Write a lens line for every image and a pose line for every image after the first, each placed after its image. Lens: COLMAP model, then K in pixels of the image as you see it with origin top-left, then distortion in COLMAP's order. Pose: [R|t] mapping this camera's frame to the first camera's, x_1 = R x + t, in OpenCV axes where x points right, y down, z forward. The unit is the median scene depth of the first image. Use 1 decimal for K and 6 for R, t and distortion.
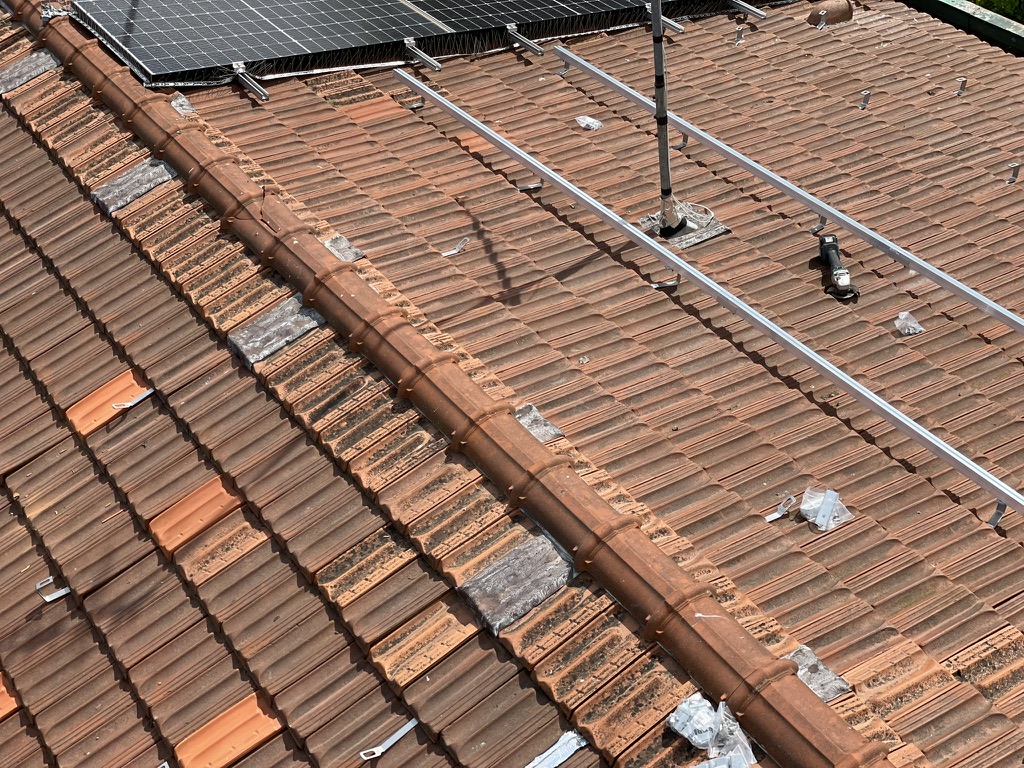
lens RADIAL K [[1534.8, 0, 512.0], [0, 1534.8, 384.0], [0, 0, 1]] dist [0.086009, 0.039981]
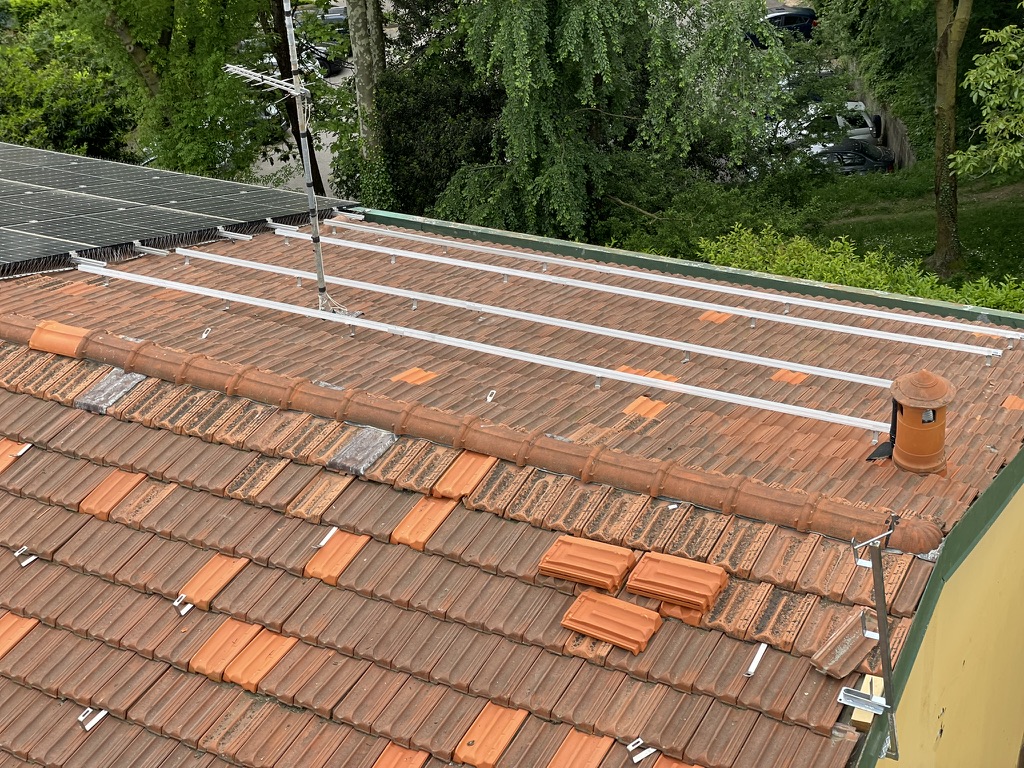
lens RADIAL K [[1534.8, 0, 512.0], [0, 1534.8, 384.0], [0, 0, 1]] dist [0.086009, 0.039981]
pose [[0.891137, -0.154552, 0.426601, -0.485974], [0.254323, 0.948762, -0.187537, 0.365223], [-0.375758, 0.275616, 0.884783, -0.473839]]
